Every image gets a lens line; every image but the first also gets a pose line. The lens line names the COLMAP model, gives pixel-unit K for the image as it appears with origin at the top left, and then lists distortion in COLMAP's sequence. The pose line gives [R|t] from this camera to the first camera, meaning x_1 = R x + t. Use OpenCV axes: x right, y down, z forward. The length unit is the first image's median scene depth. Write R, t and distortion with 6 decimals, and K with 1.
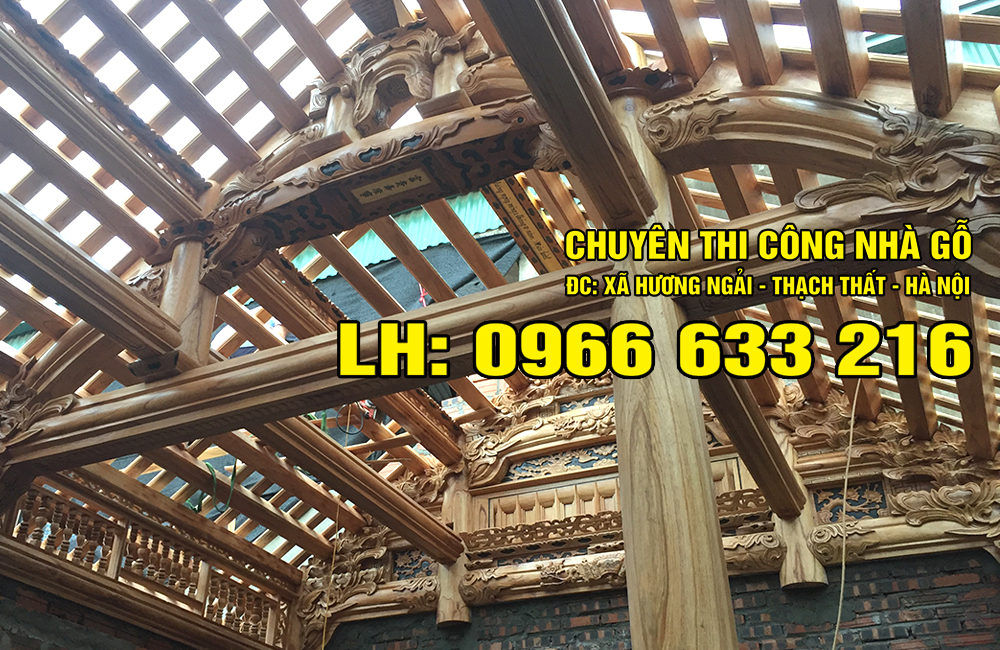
lens RADIAL K [[983.6, 0, 428.4], [0, 983.6, 402.0], [0, 0, 1]] dist [0.055724, -0.021043]
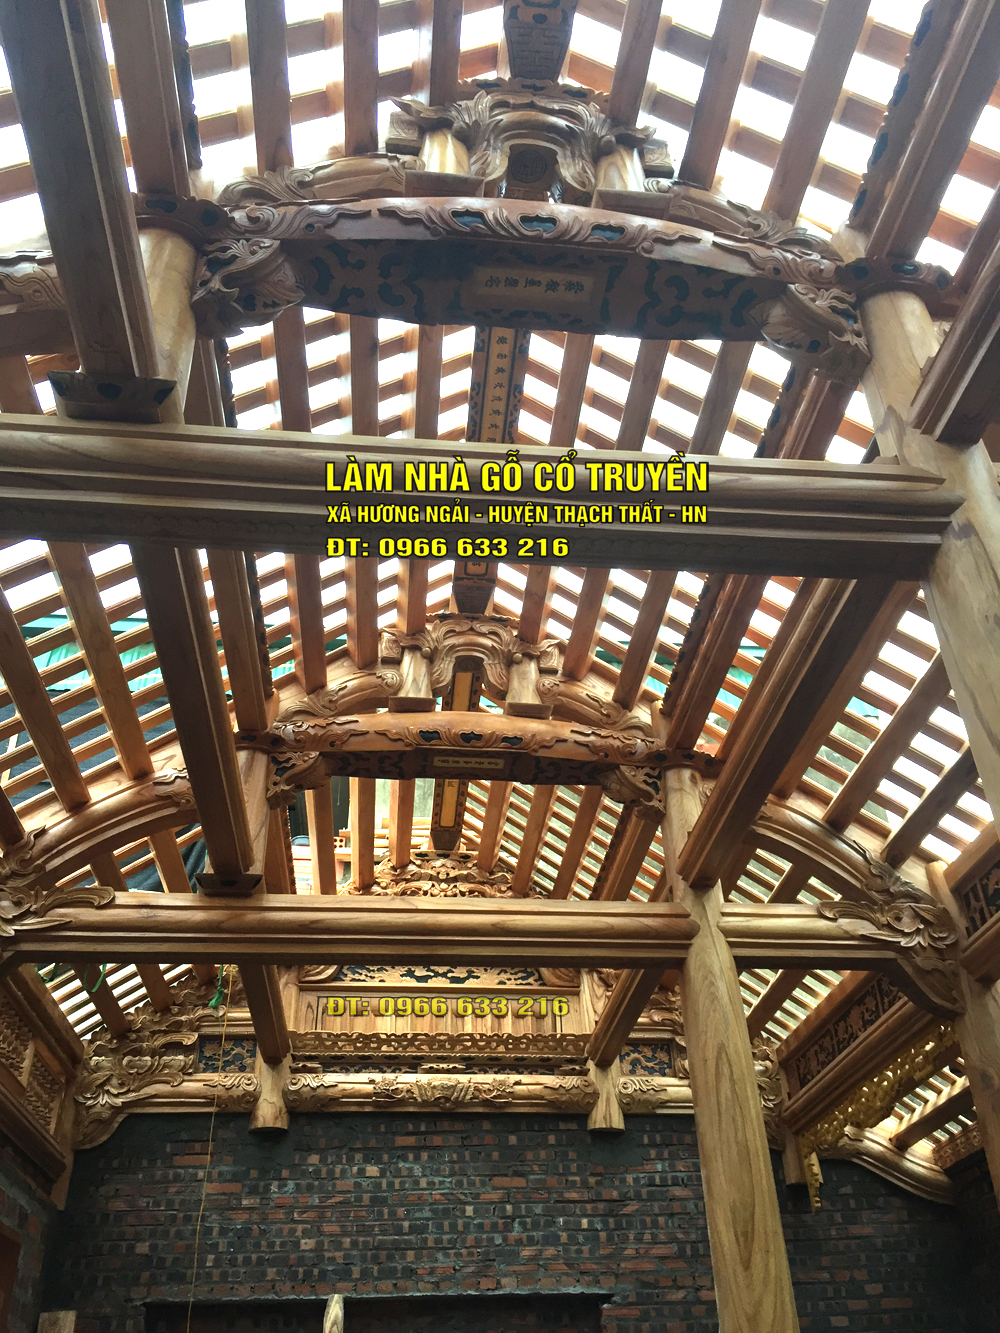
lens RADIAL K [[1149.6, 0, 499.0], [0, 1149.6, 664.2], [0, 0, 1]] dist [0.094489, -0.126715]
pose [[0.829228, 0.270323, 0.489191, -0.492189], [-0.224496, 0.962641, -0.151404, -0.096608], [-0.511843, 0.015727, 0.858935, -0.110514]]
